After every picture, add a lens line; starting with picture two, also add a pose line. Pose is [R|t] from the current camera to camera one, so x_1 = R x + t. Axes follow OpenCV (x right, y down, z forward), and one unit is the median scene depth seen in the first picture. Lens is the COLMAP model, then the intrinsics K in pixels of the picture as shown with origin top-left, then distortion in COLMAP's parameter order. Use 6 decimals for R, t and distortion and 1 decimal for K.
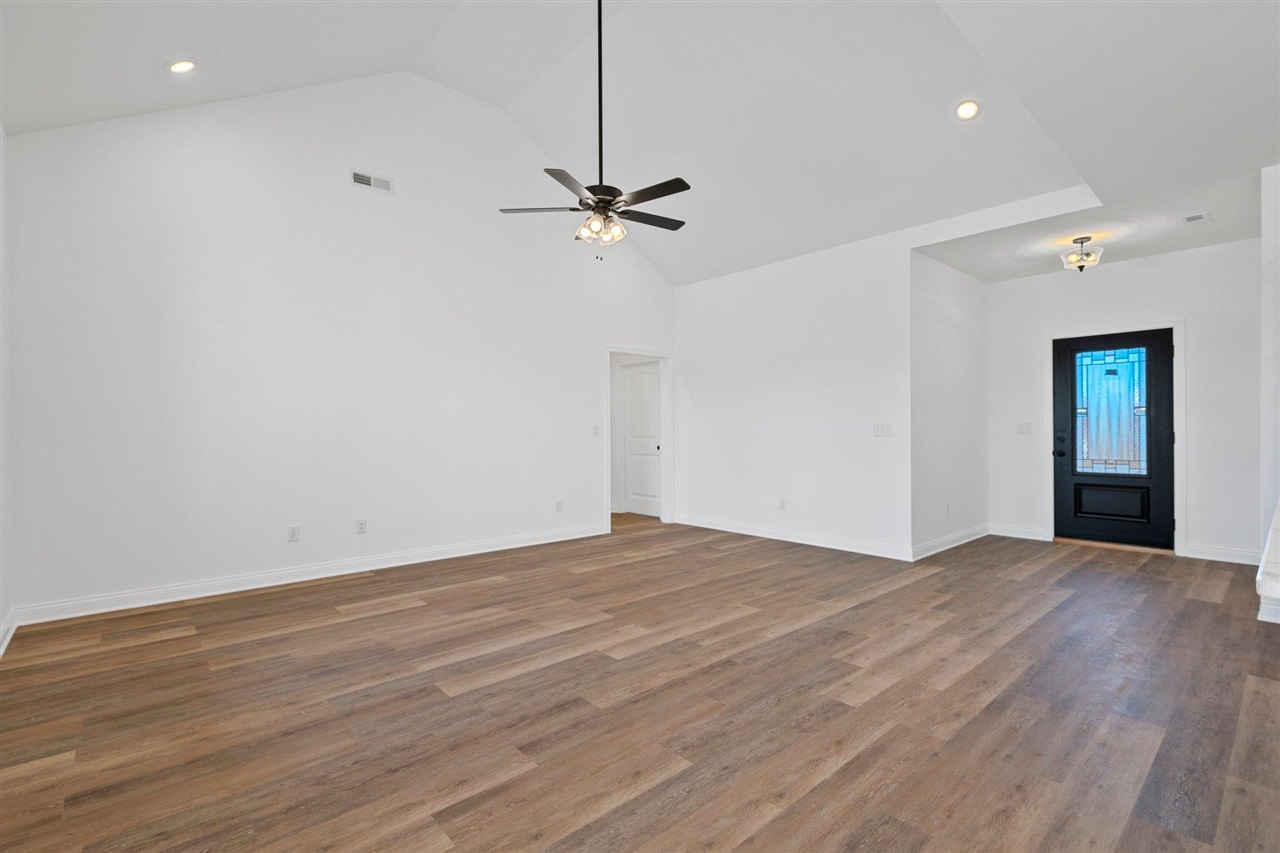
lens RADIAL K [[586.4, 0, 637.0], [0, 586.4, 429.0], [0, 0, 1]] dist [0.004634, -0.000689]
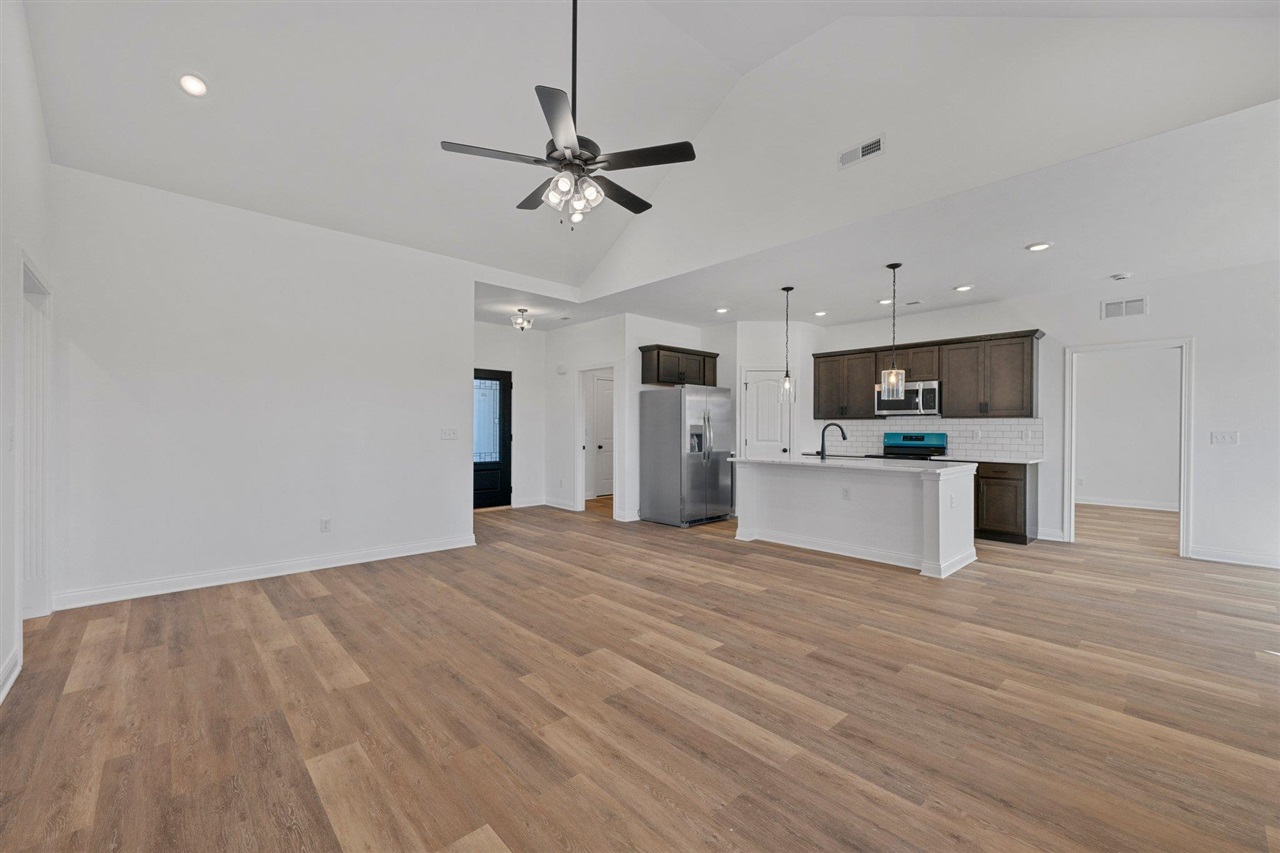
lens RADIAL K [[526.0, 0, 636.3], [0, 526.0, 429.1], [0, 0, 1]] dist [-0.000438, 0.000961]
pose [[-0.027394, 0.002404, 0.999622, -1.003486], [-0.005202, 0.999983, -0.002547, -0.012483], [-0.999611, -0.005270, -0.027381, 1.167717]]
